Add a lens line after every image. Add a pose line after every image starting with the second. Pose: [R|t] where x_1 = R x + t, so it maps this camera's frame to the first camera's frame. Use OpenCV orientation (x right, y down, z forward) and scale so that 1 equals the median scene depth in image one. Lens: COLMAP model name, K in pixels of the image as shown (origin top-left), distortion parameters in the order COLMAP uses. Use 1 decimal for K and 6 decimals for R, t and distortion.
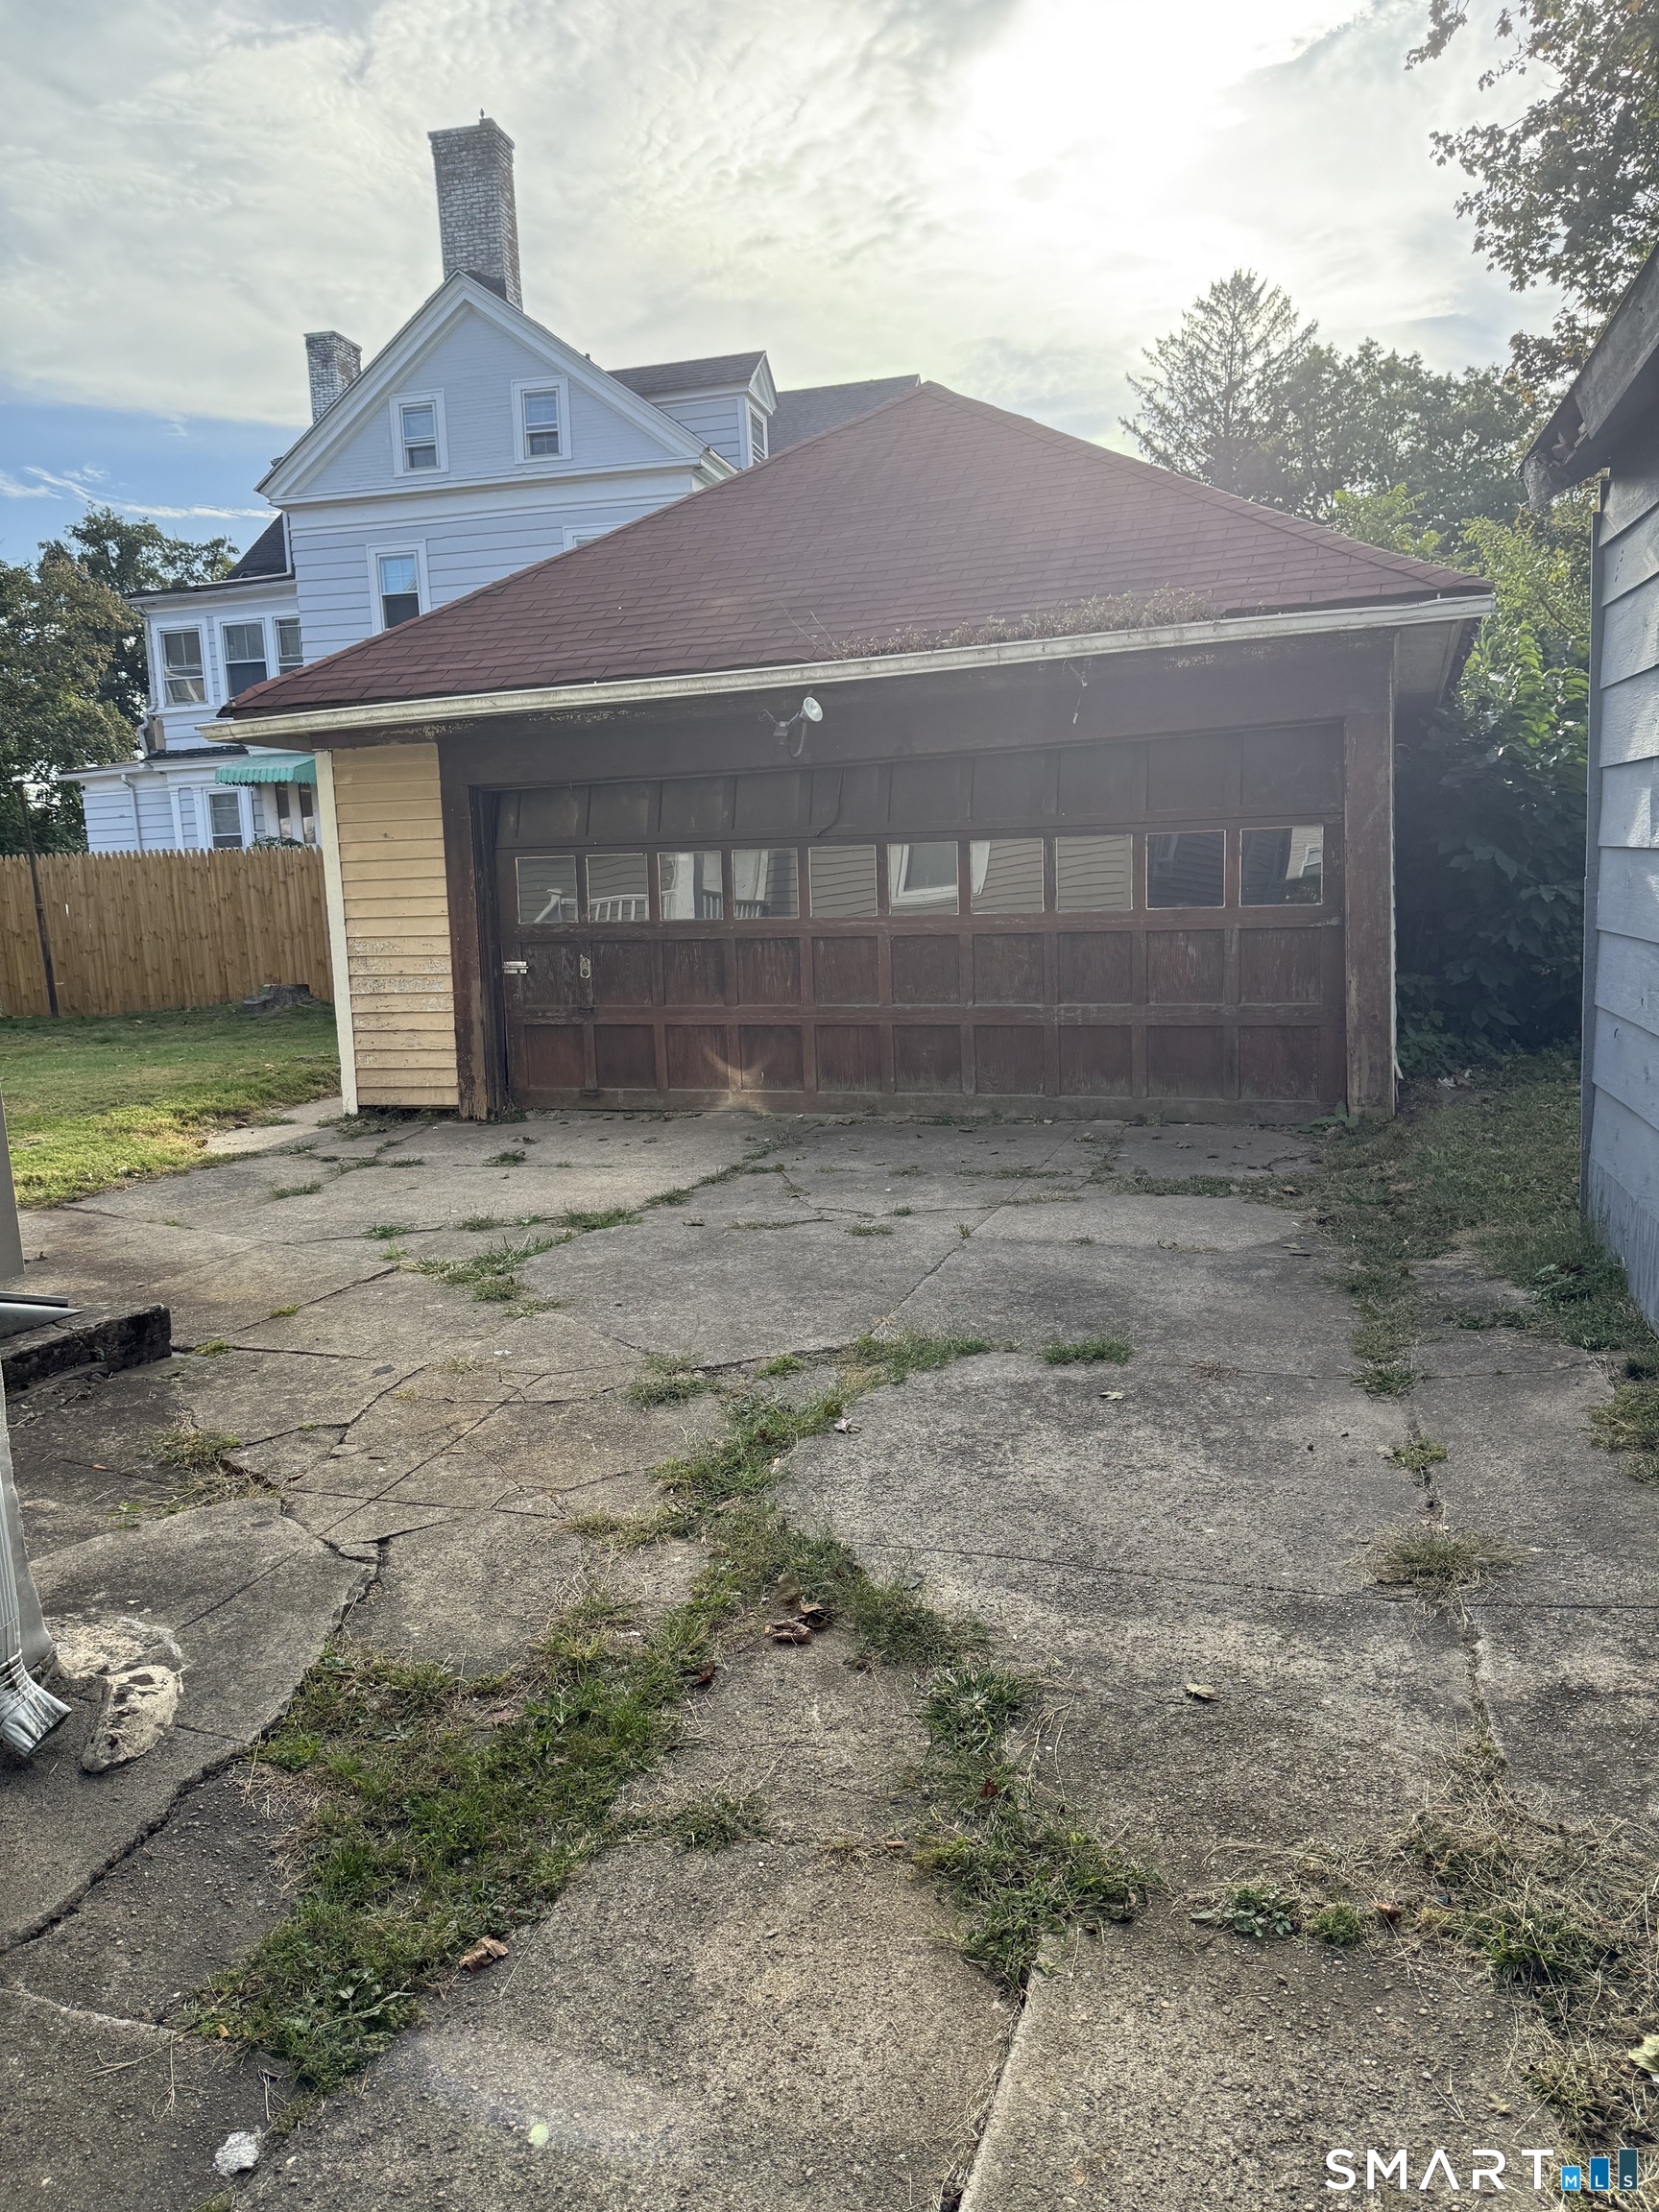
lens RADIAL K [[1566.2, 0, 824.7], [0, 1566.2, 1128.9], [0, 0, 1]] dist [0.036963, -0.046546]
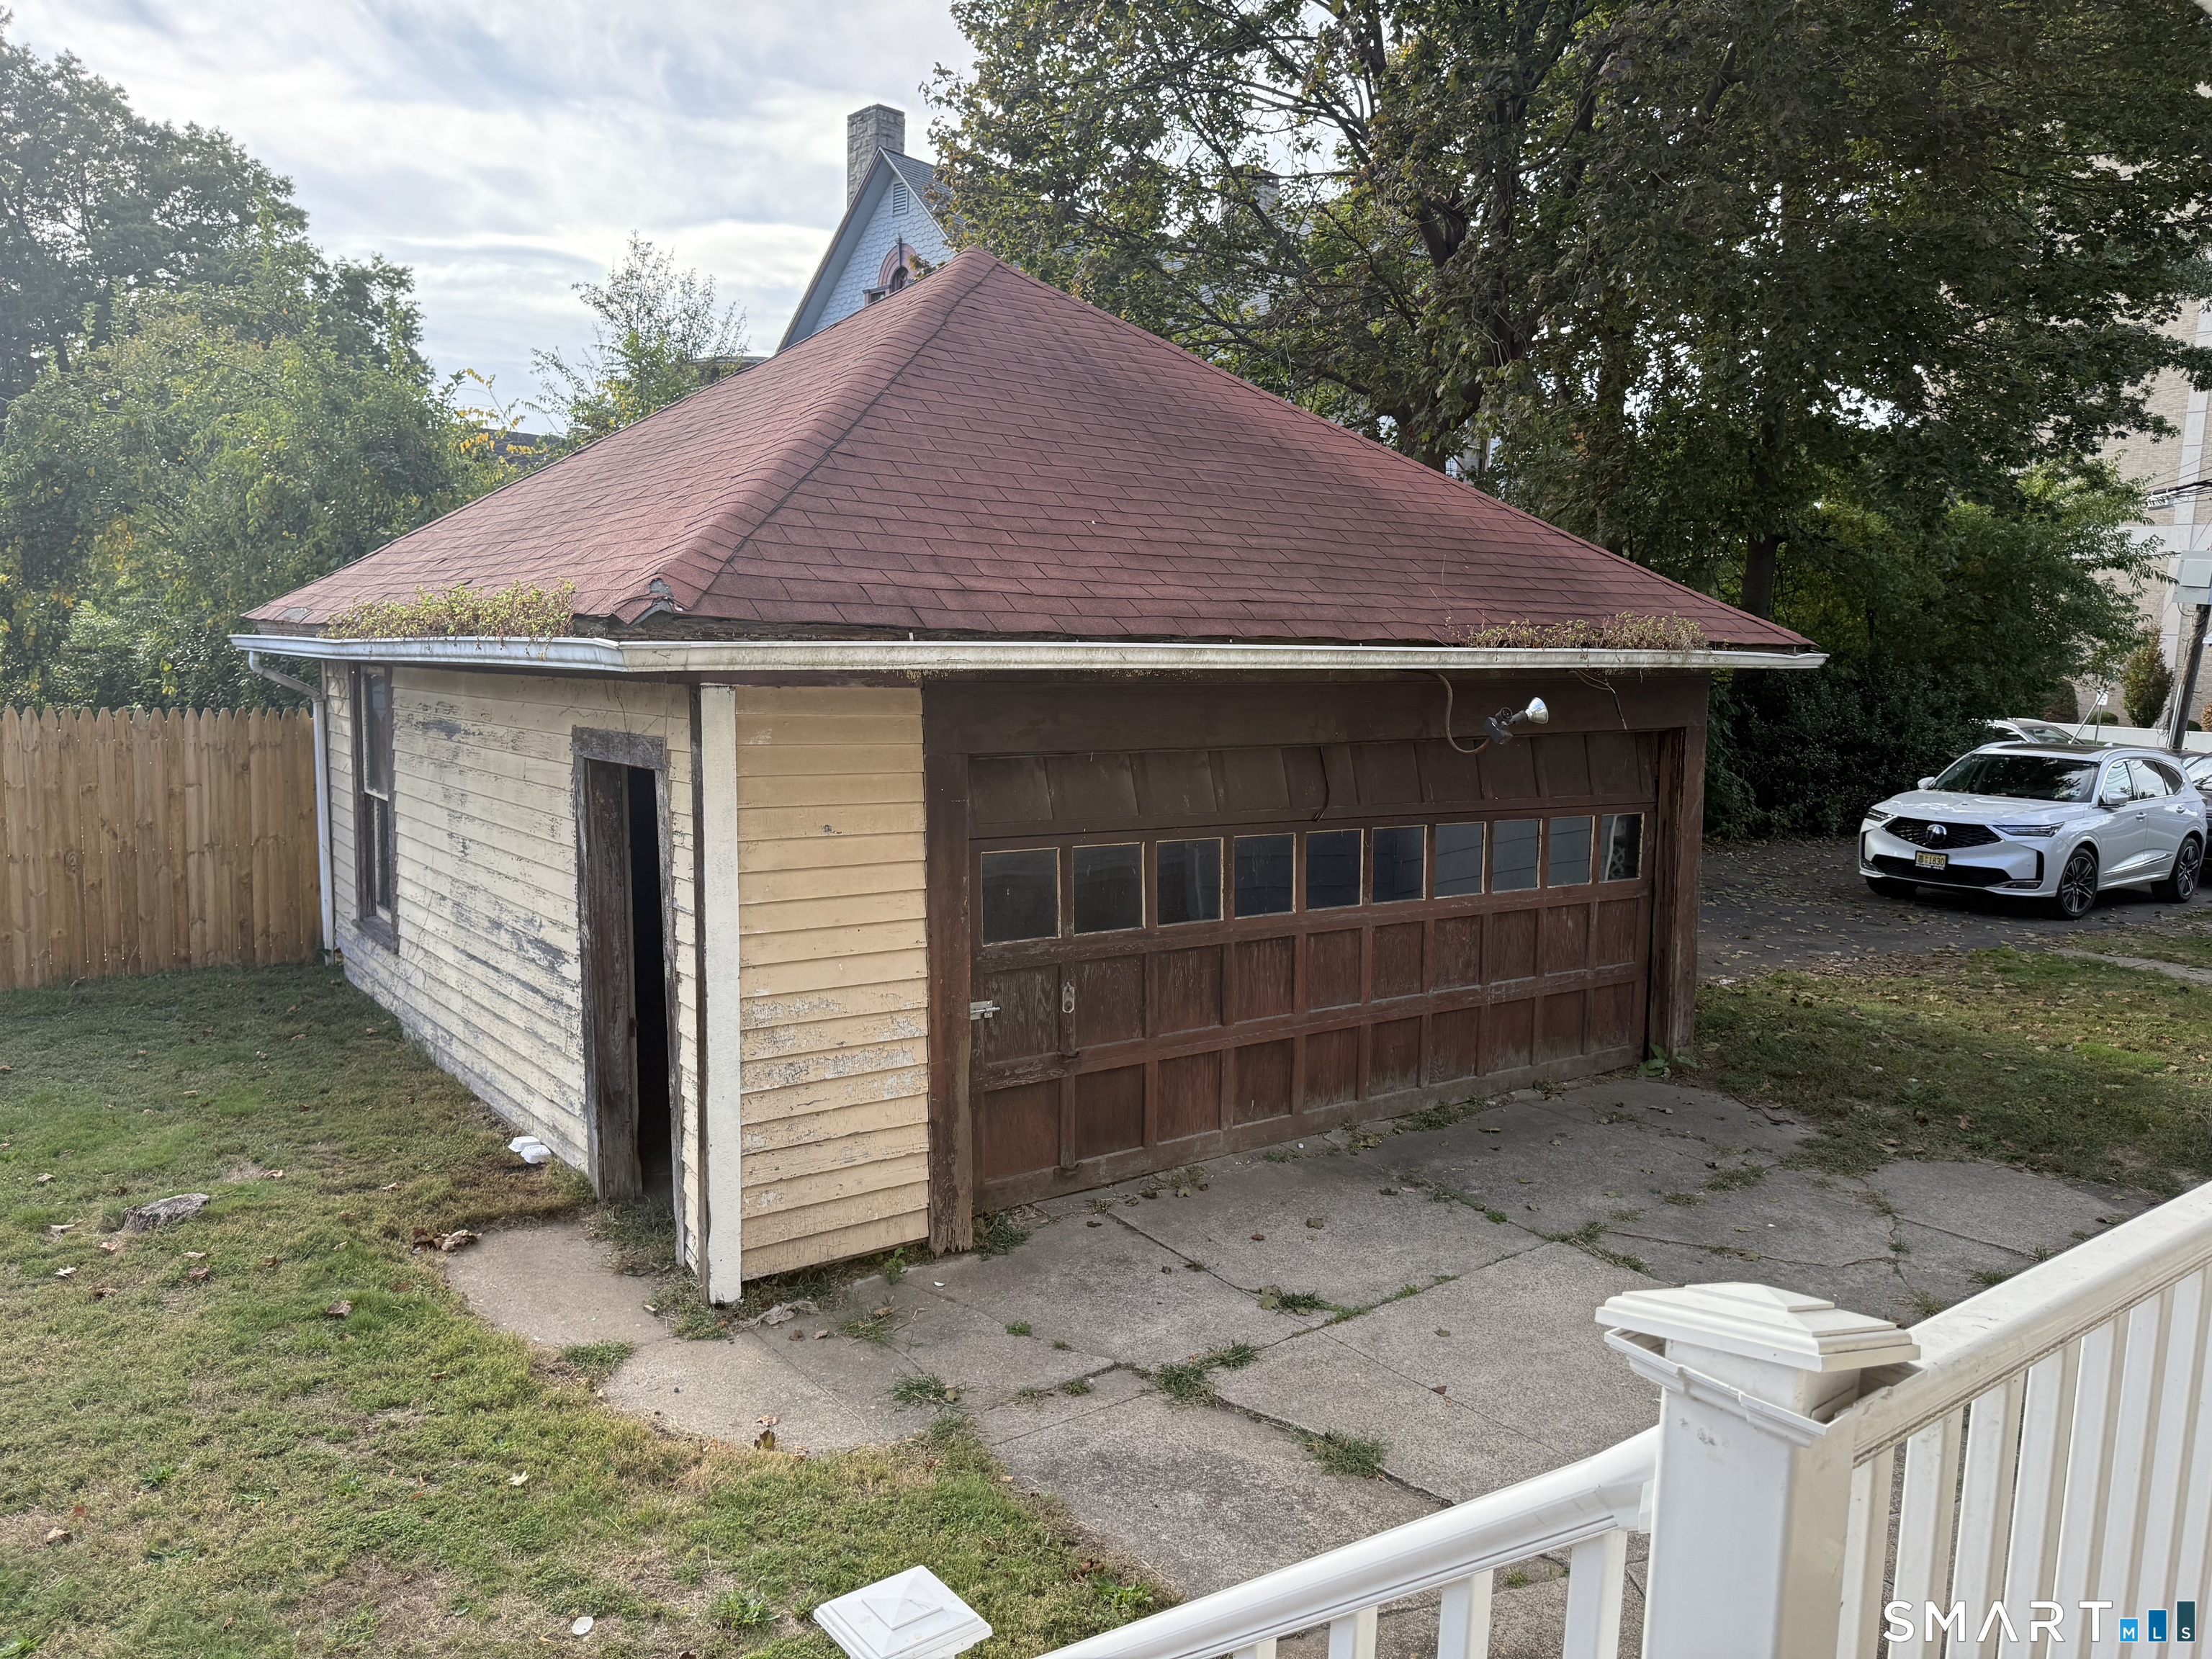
lens RADIAL K [[1566.2, 0, 1101.6], [0, 1566.2, 808.5], [0, 0, 1]] dist [0.036963, -0.046546]
pose [[0.538526, -0.036446, 0.841820, -0.728800], [0.084143, 0.996396, -0.010689, -0.176854], [-0.838397, 0.076590, 0.539652, 0.573599]]
